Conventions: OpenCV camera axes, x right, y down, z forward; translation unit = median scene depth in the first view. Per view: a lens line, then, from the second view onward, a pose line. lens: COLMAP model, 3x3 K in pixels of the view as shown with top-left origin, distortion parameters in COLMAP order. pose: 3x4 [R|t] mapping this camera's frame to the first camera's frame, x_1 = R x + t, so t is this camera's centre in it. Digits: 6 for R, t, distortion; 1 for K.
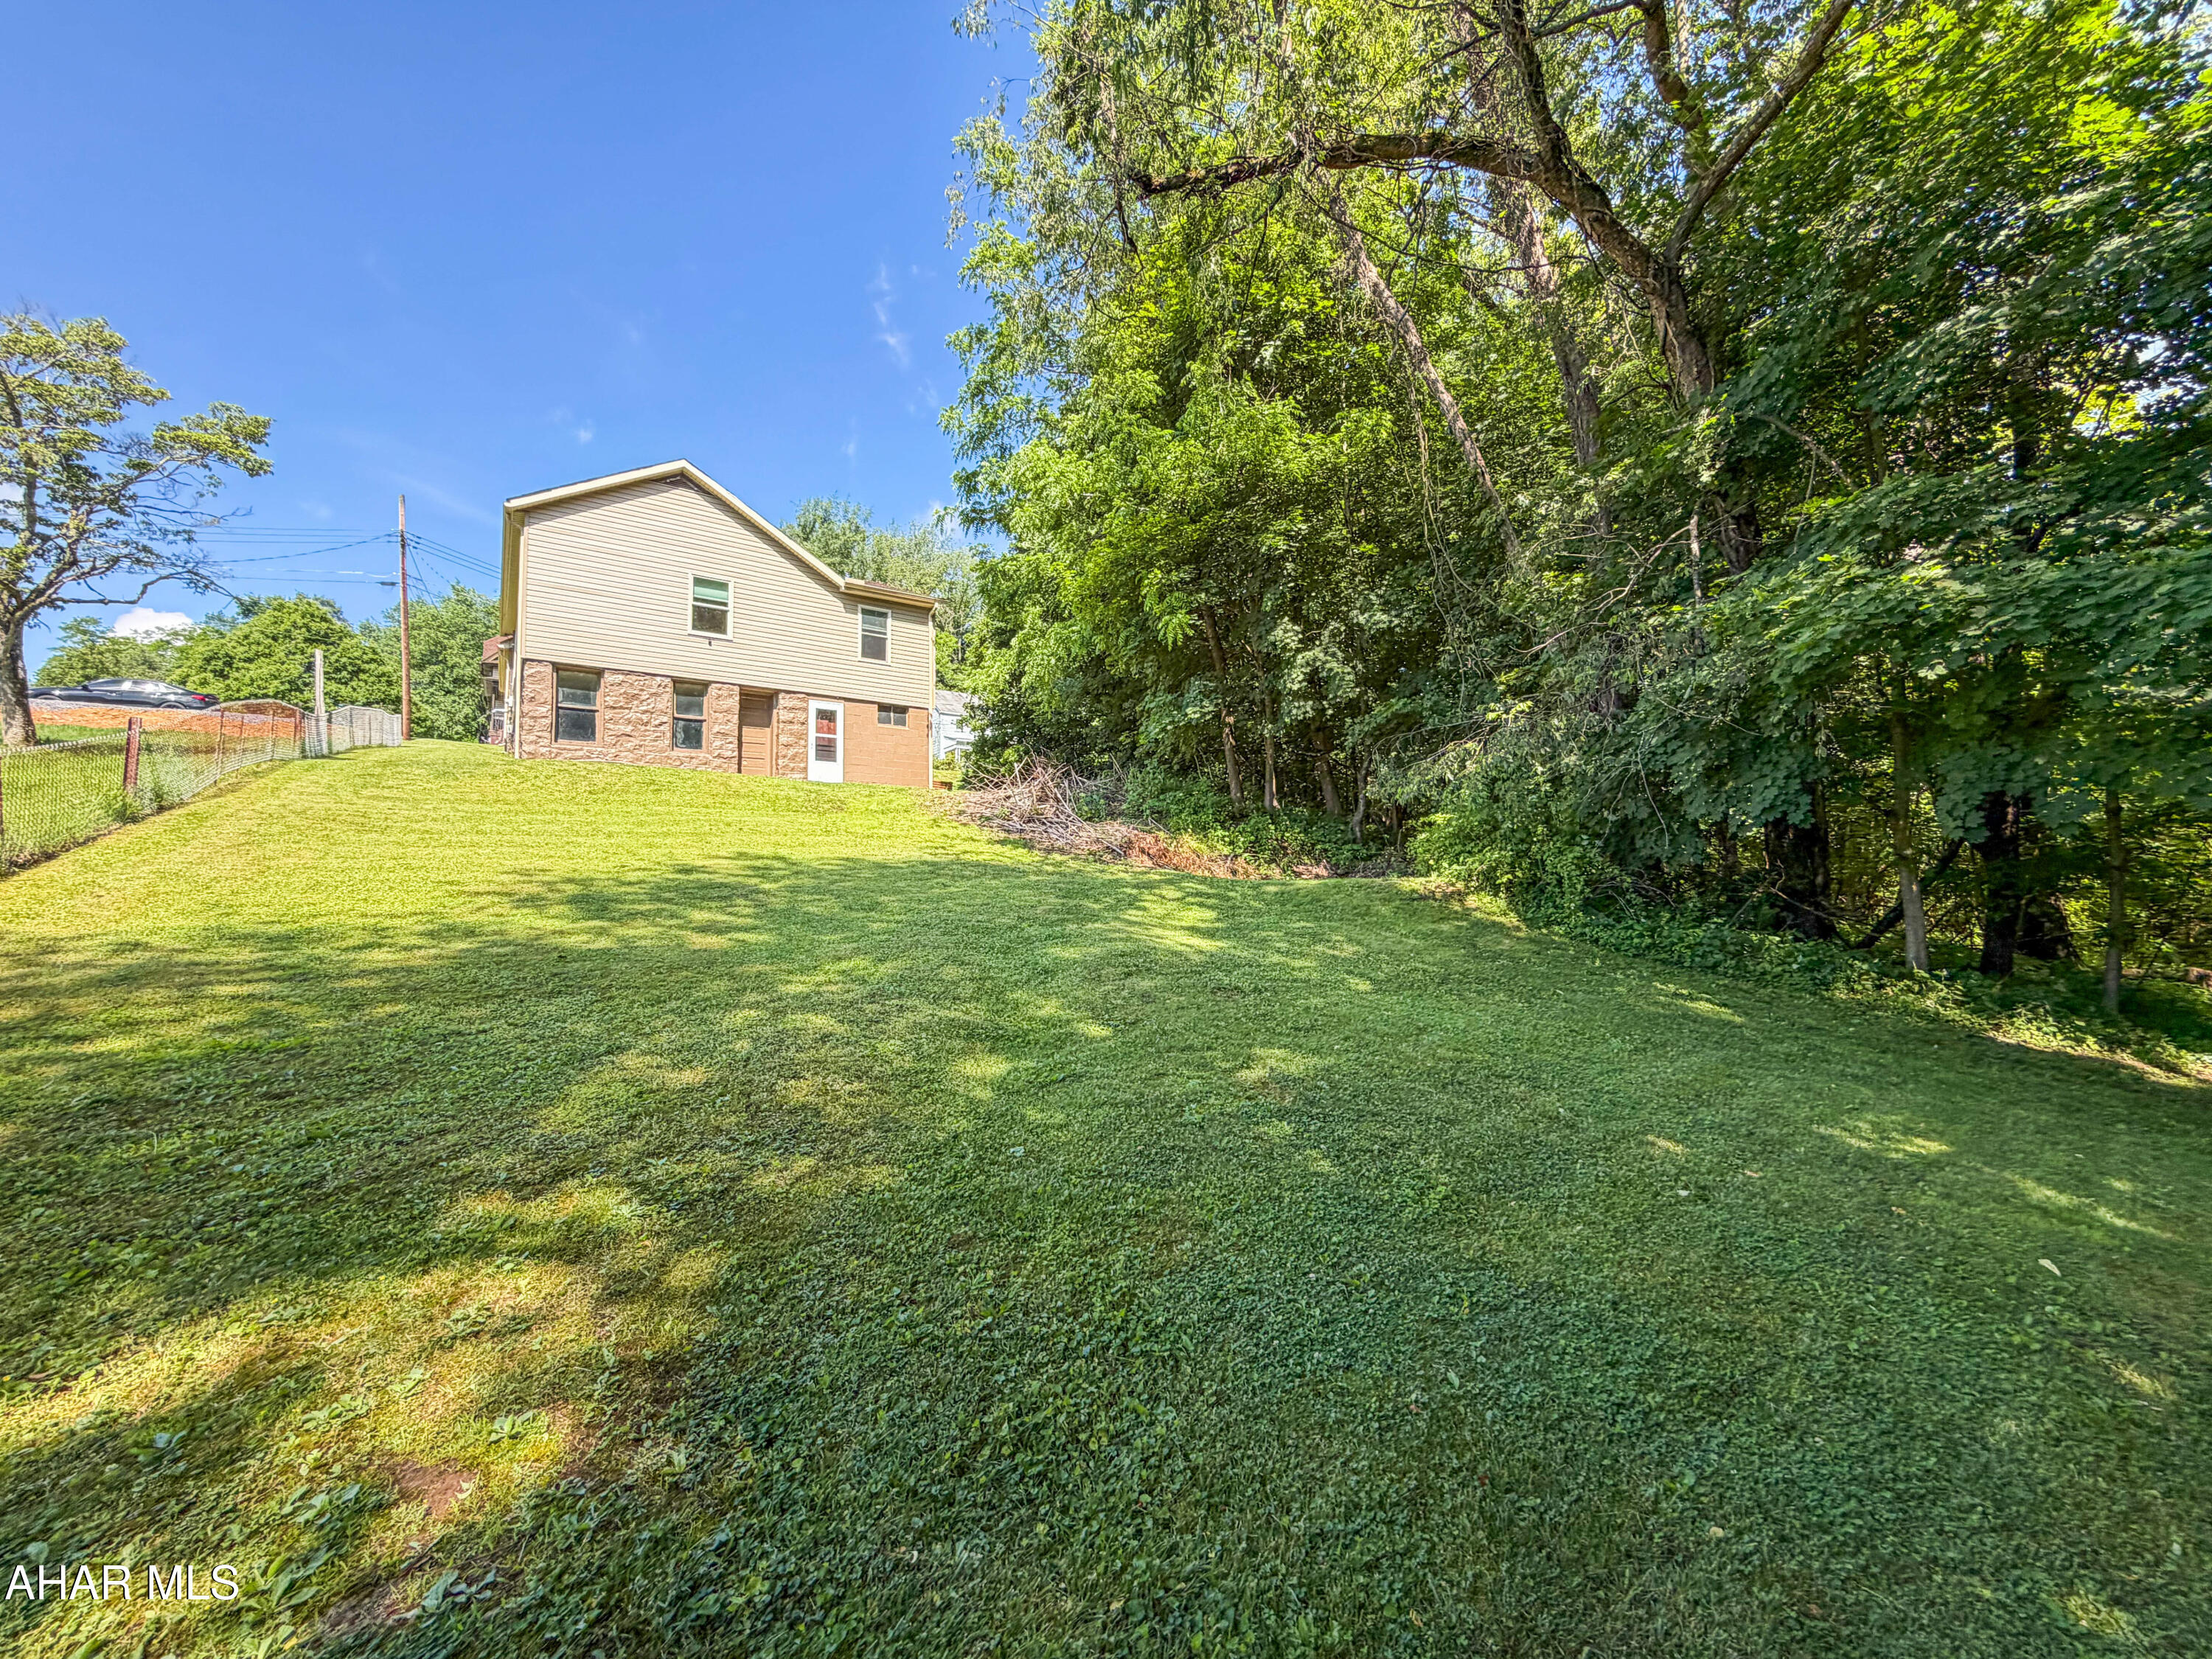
lens RADIAL K [[925.8, 0, 1117.3], [0, 925.8, 840.0], [0, 0, 1]] dist [0.001647, -0.000055]
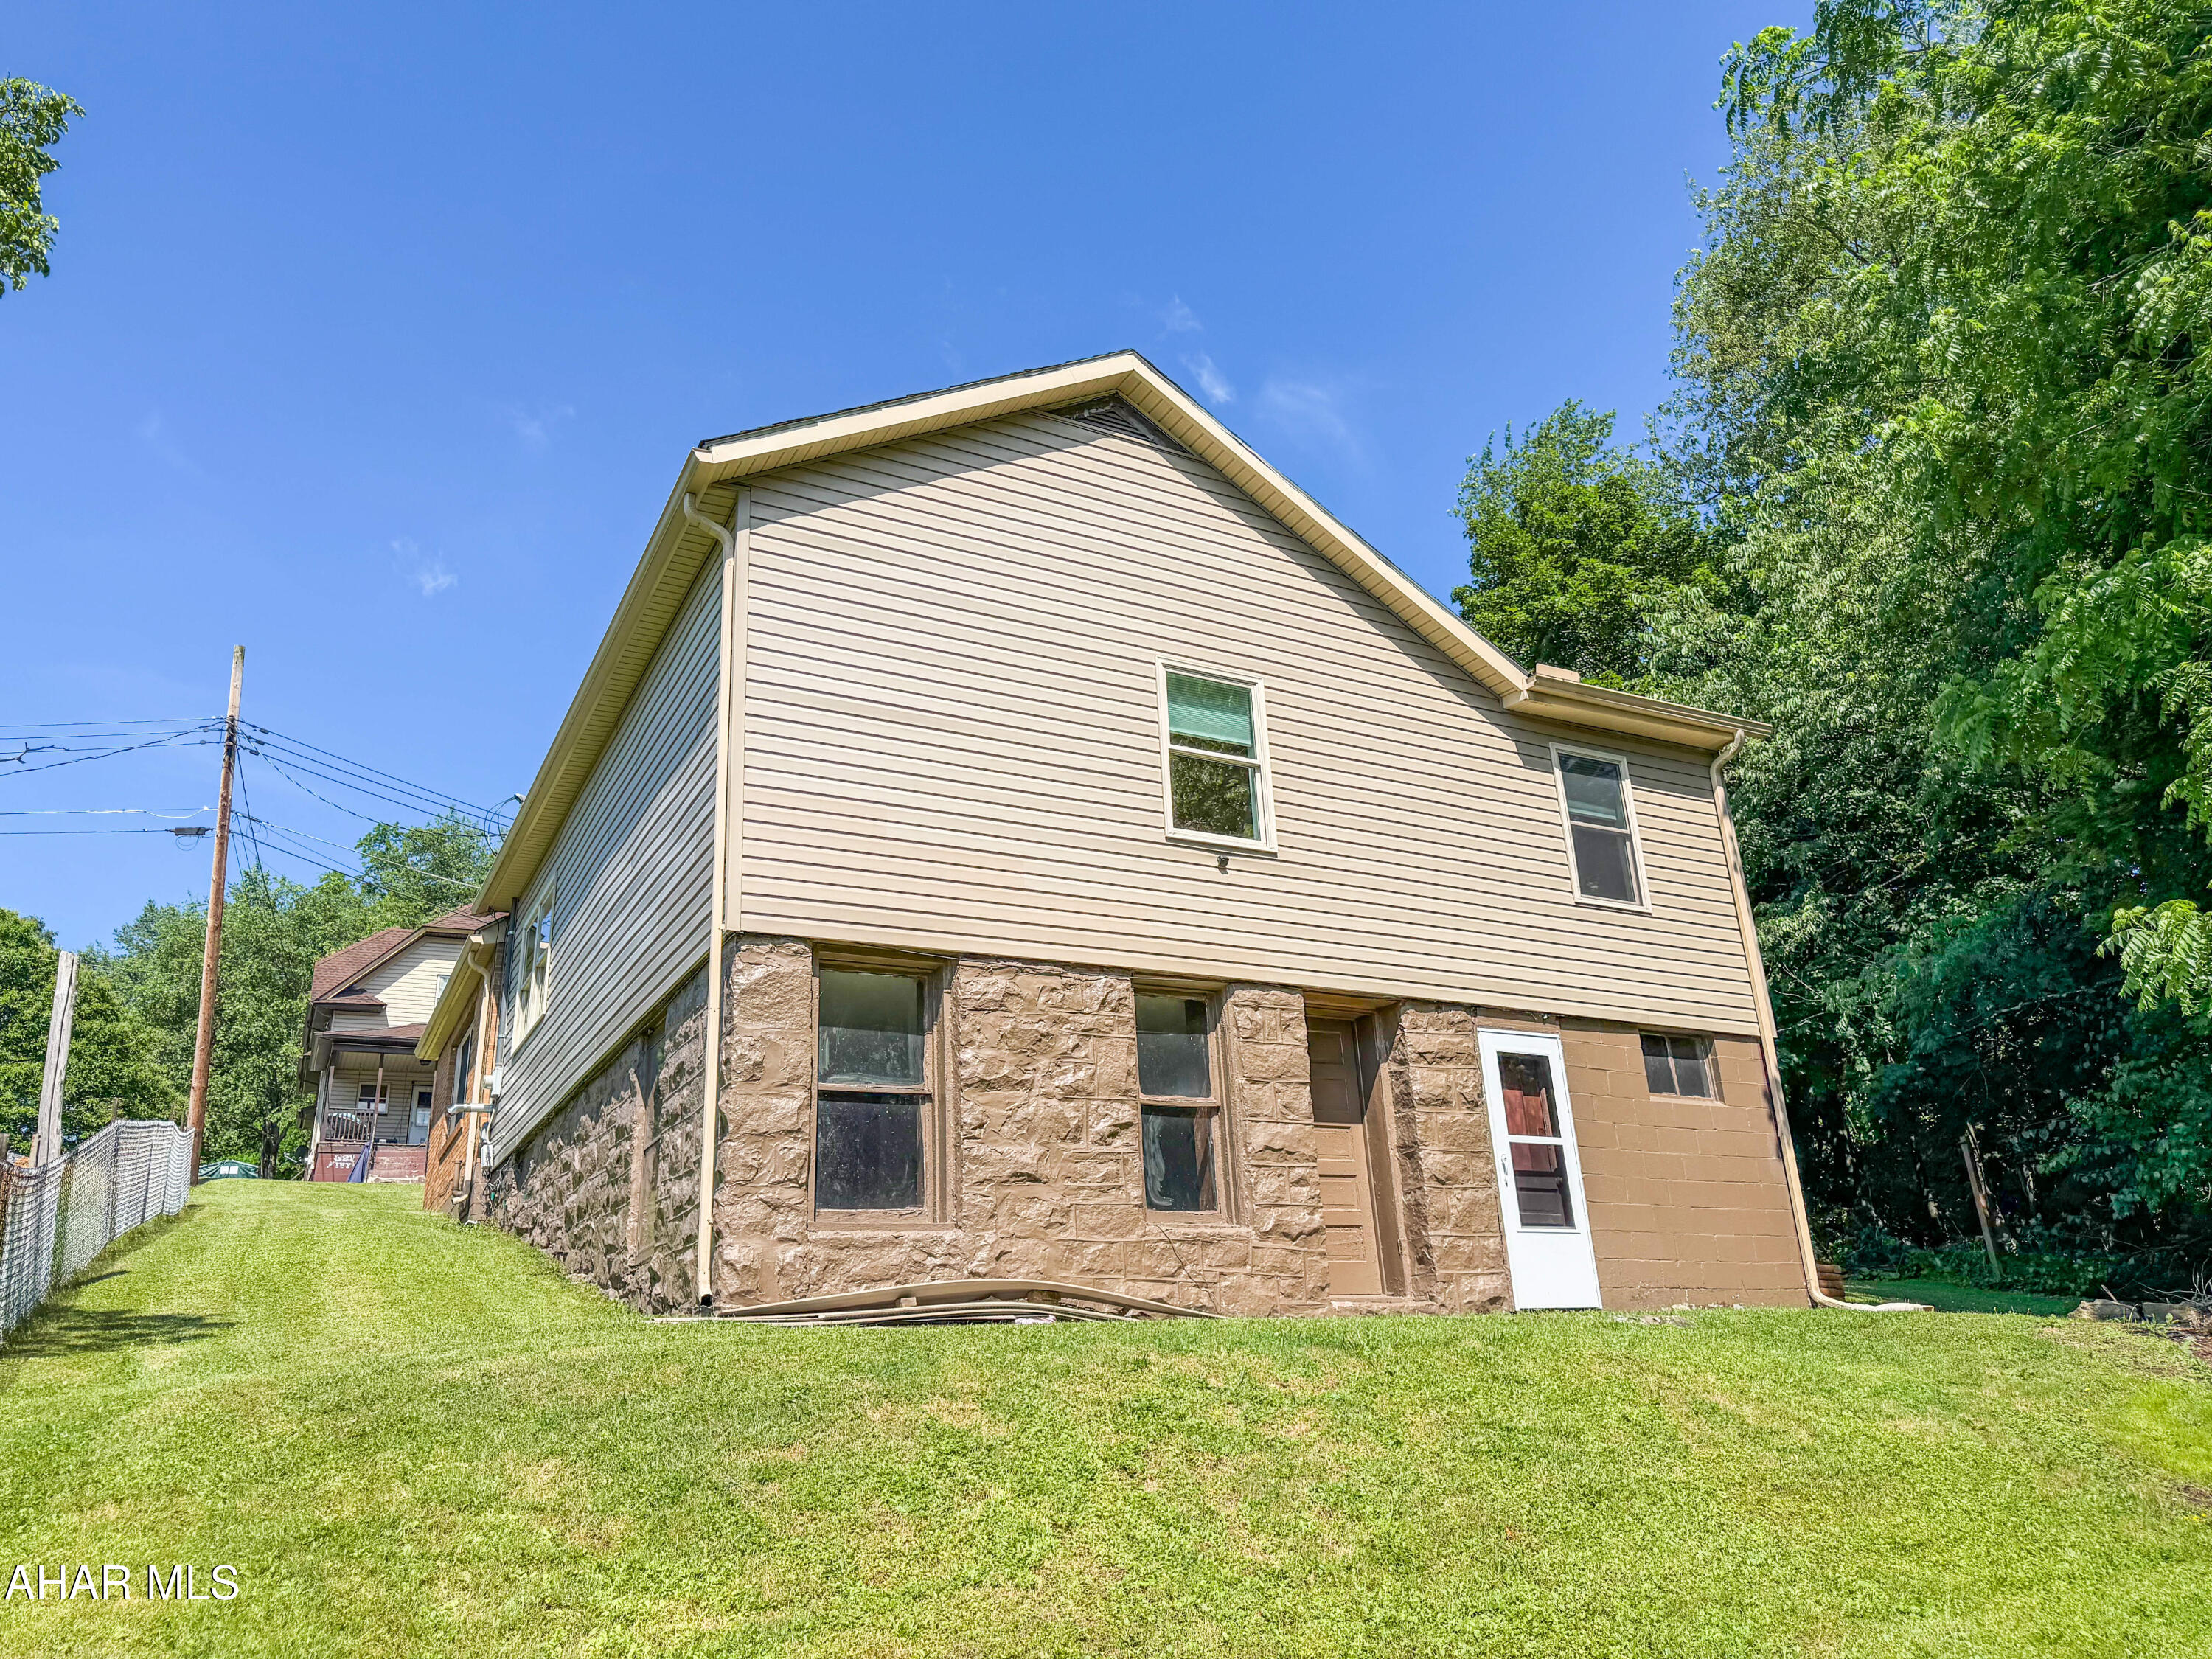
lens RADIAL K [[1543.5, 0, 1101.8], [0, 1543.5, 823.5], [0, 0, 1]] dist [0.006914, -0.015888]
pose [[0.995336, -0.063033, -0.073023, -0.436577], [0.040352, 0.959635, -0.278338, -0.079101], [0.087620, 0.274094, 0.957703, 0.477716]]
